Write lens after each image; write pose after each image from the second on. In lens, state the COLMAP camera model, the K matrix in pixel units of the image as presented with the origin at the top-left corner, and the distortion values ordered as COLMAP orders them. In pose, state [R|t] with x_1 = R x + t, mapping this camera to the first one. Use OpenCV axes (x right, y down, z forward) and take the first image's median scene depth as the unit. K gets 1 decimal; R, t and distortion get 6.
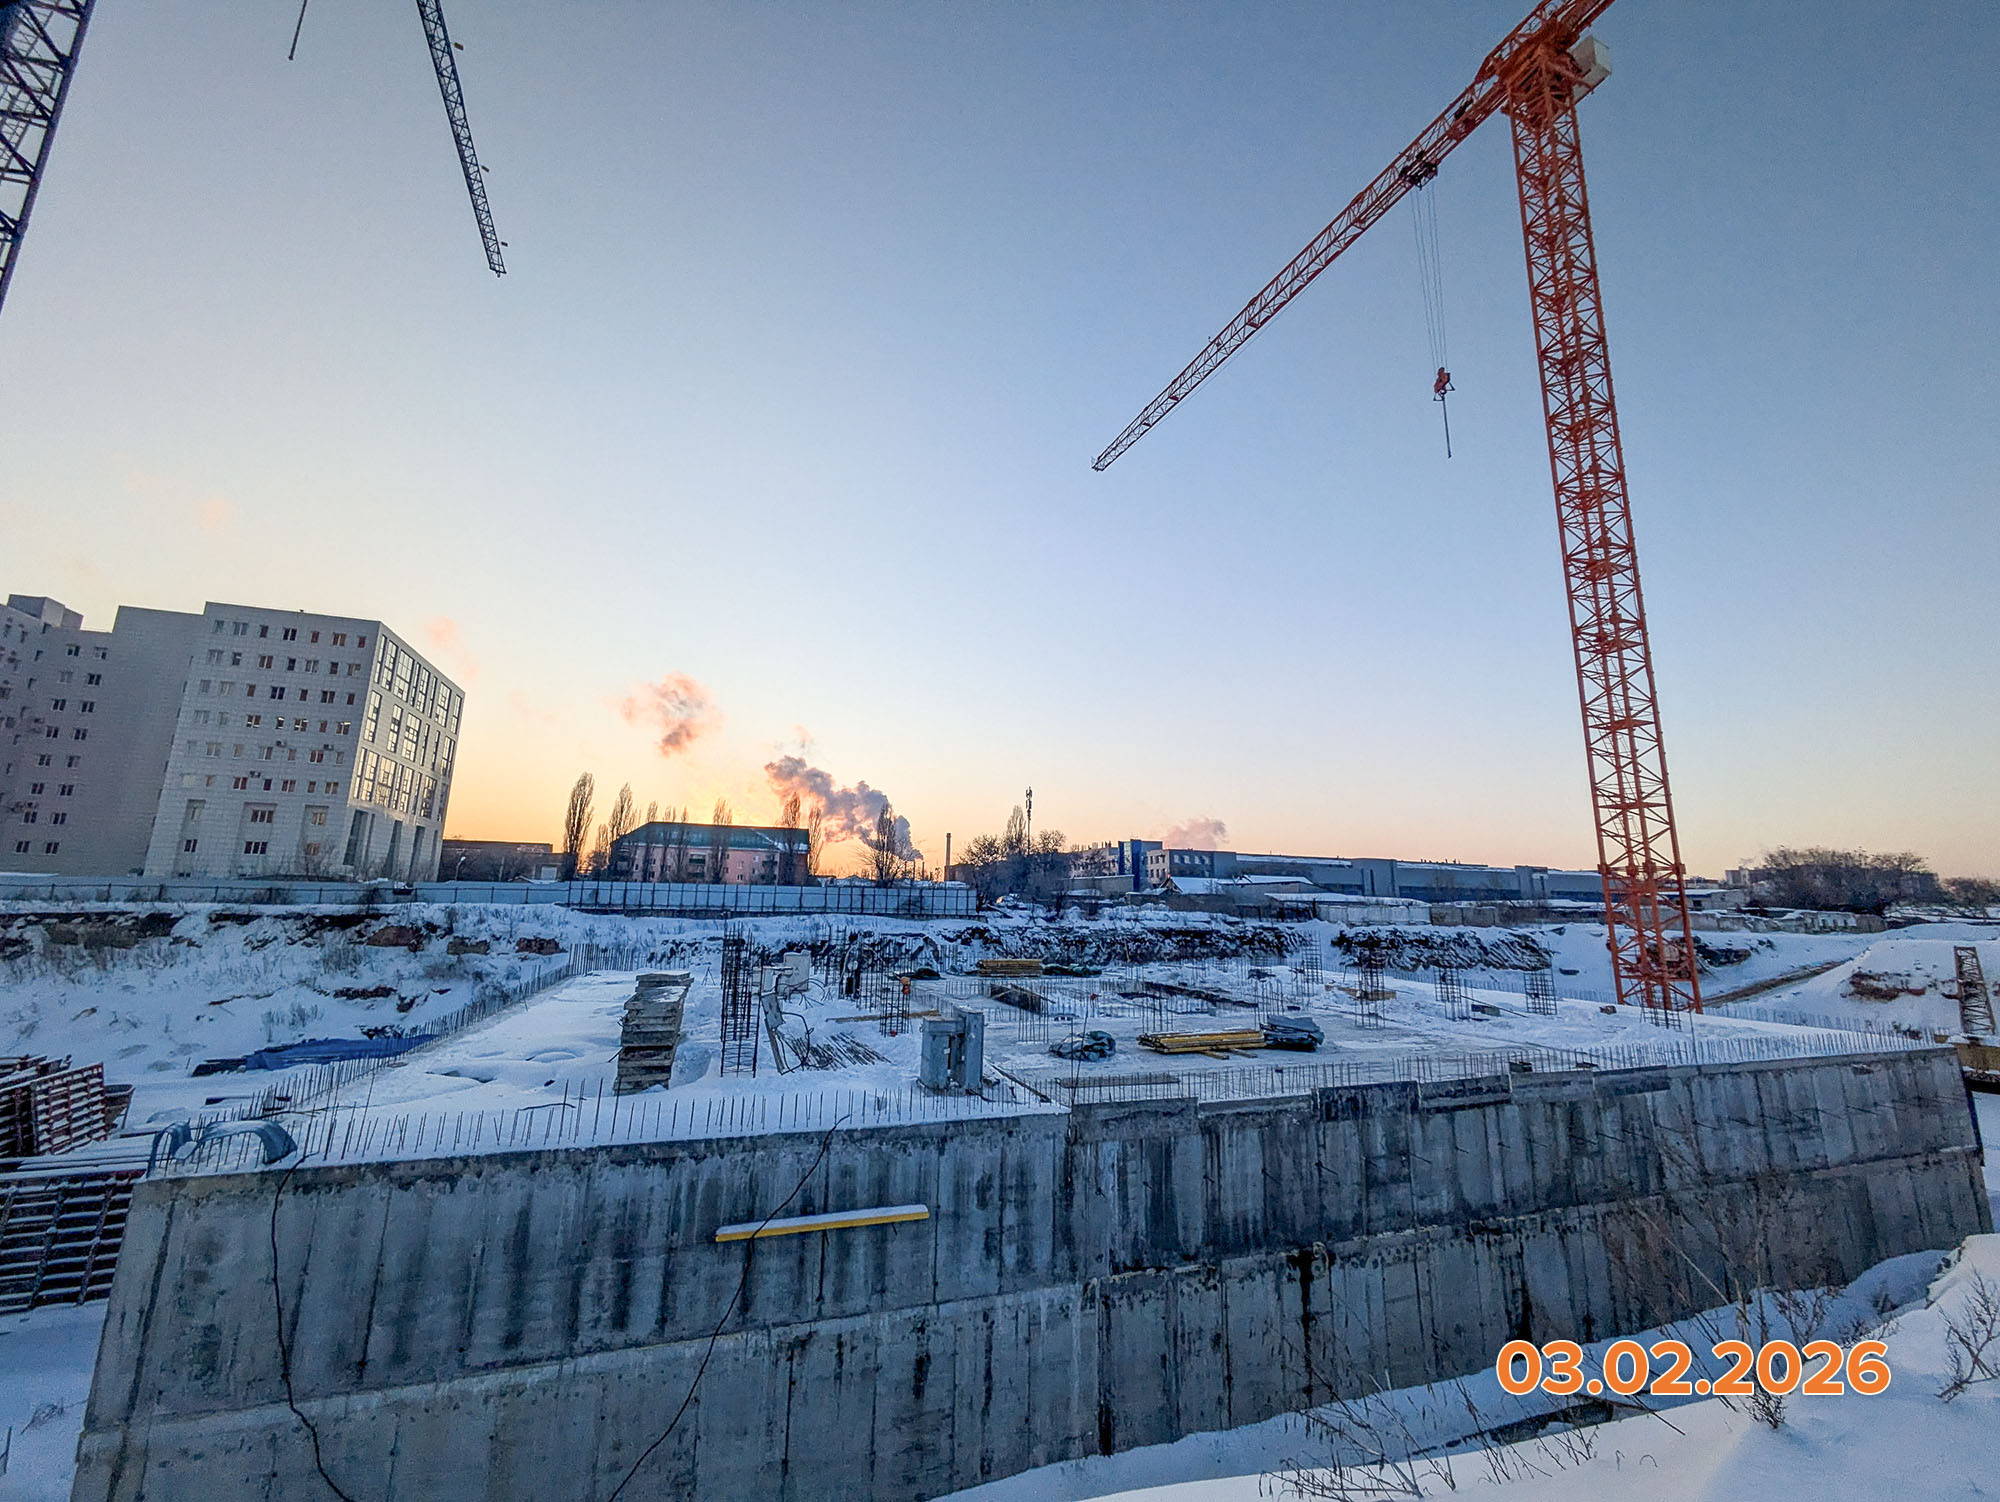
lens RADIAL K [[805.1, 0, 1008.3], [0, 805.1, 751.8], [0, 0, 1]] dist [-0.001109, 0.000557]
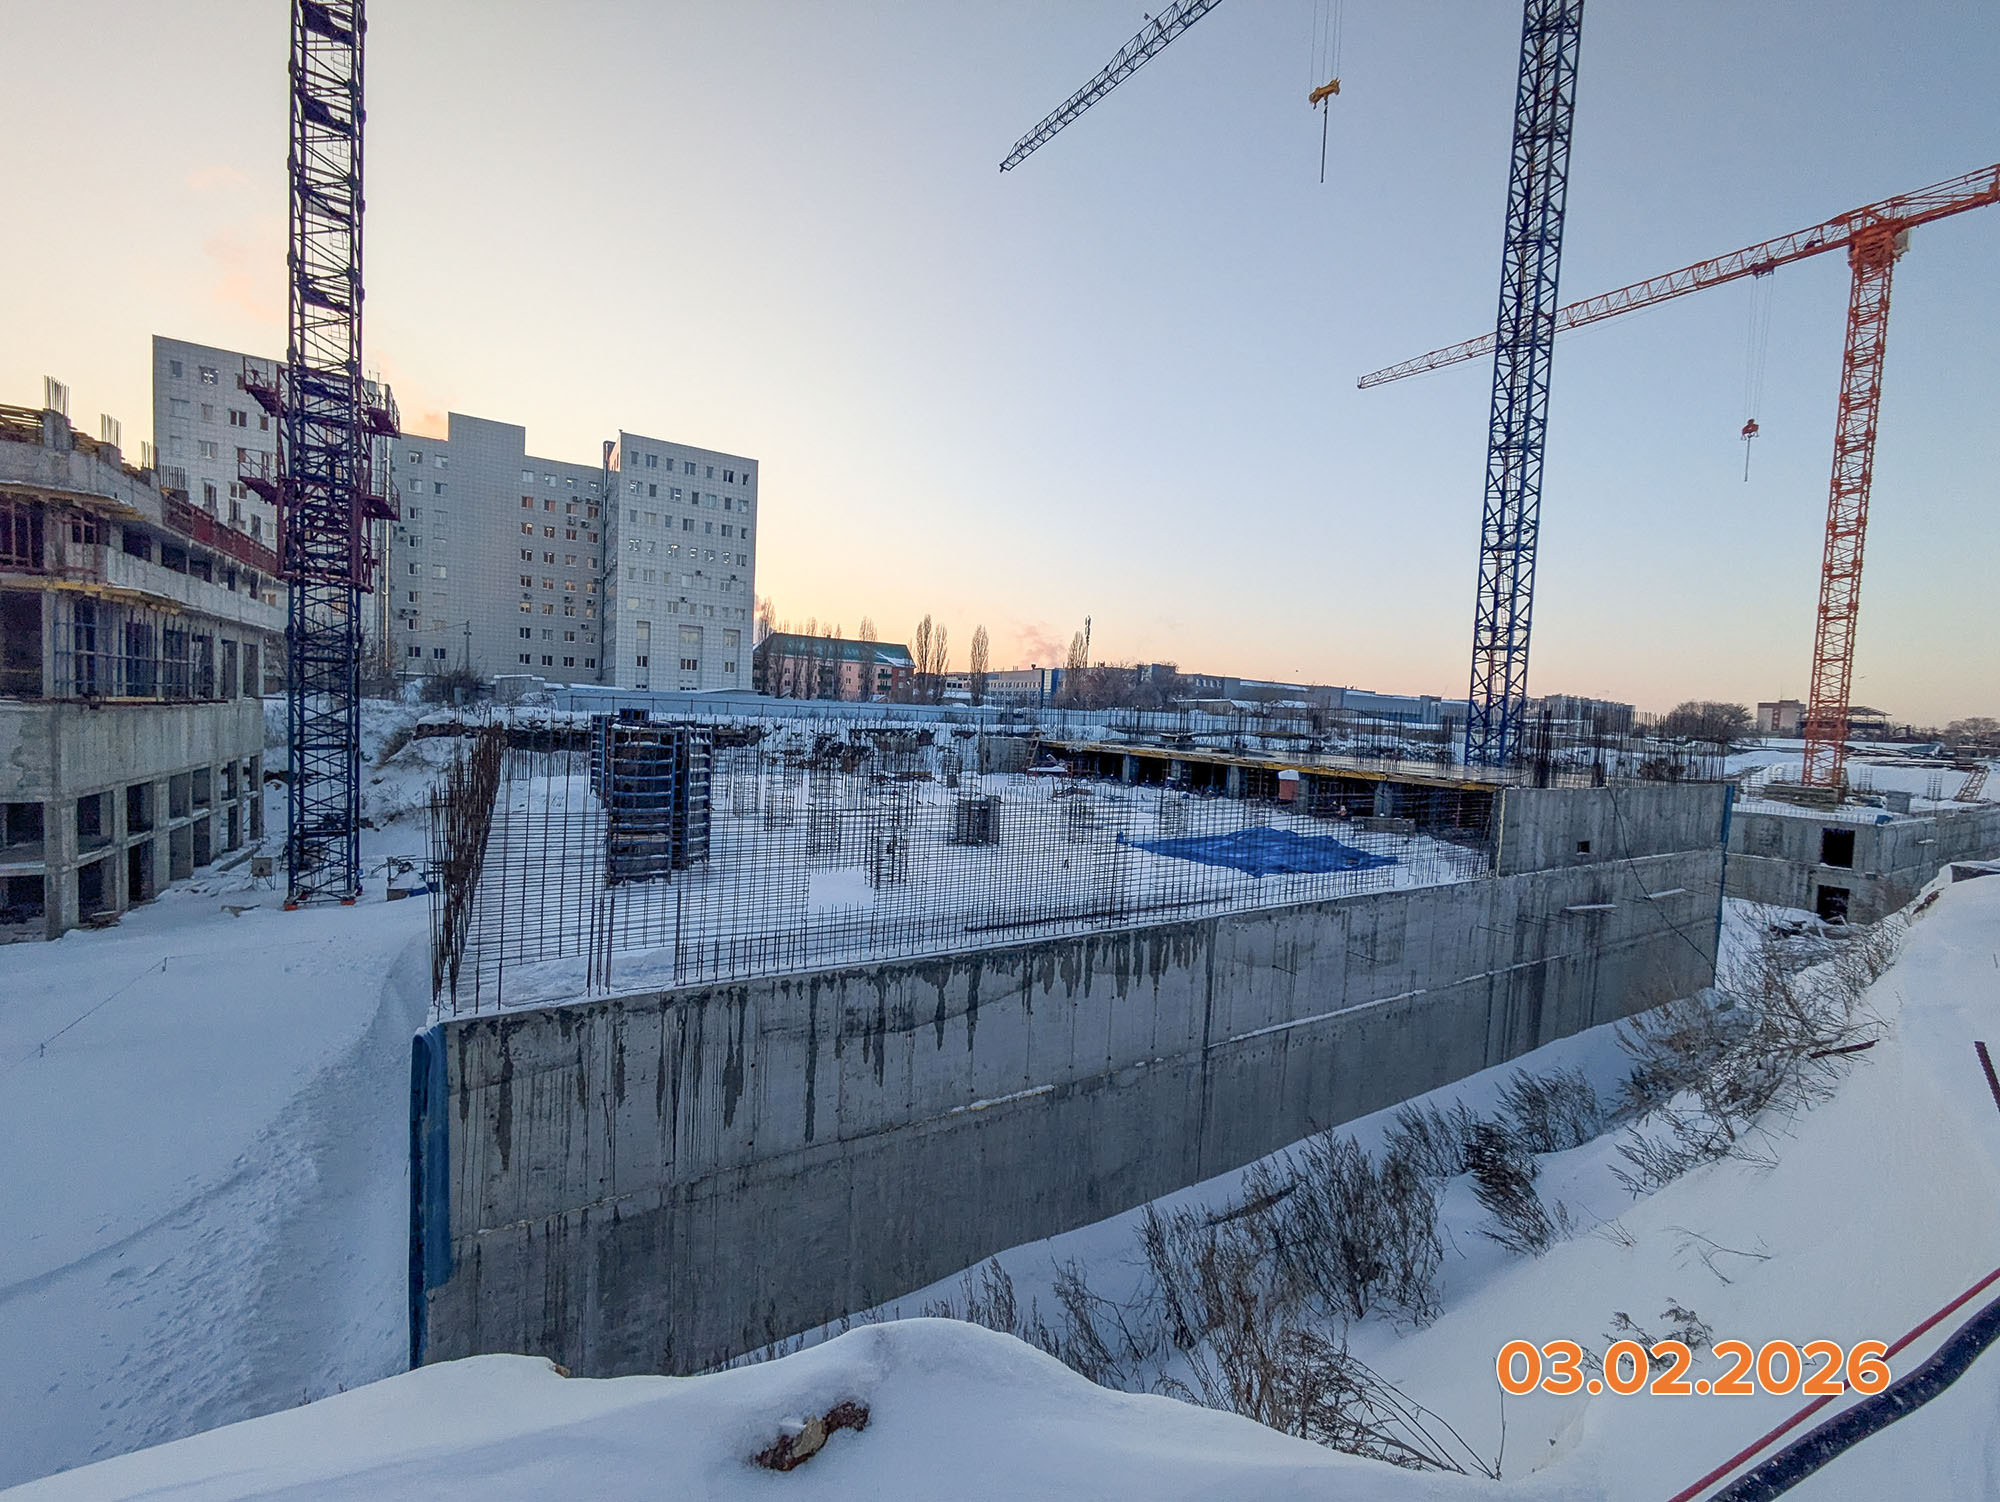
lens RADIAL K [[805.1, 0, 1006.7], [0, 805.1, 748.3], [0, 0, 1]] dist [-0.001109, 0.000557]
pose [[0.977192, 0.019470, 0.211465, -0.707956], [-0.069079, 0.970775, 0.229834, -0.059325], [-0.200810, -0.239199, 0.949979, -0.219912]]
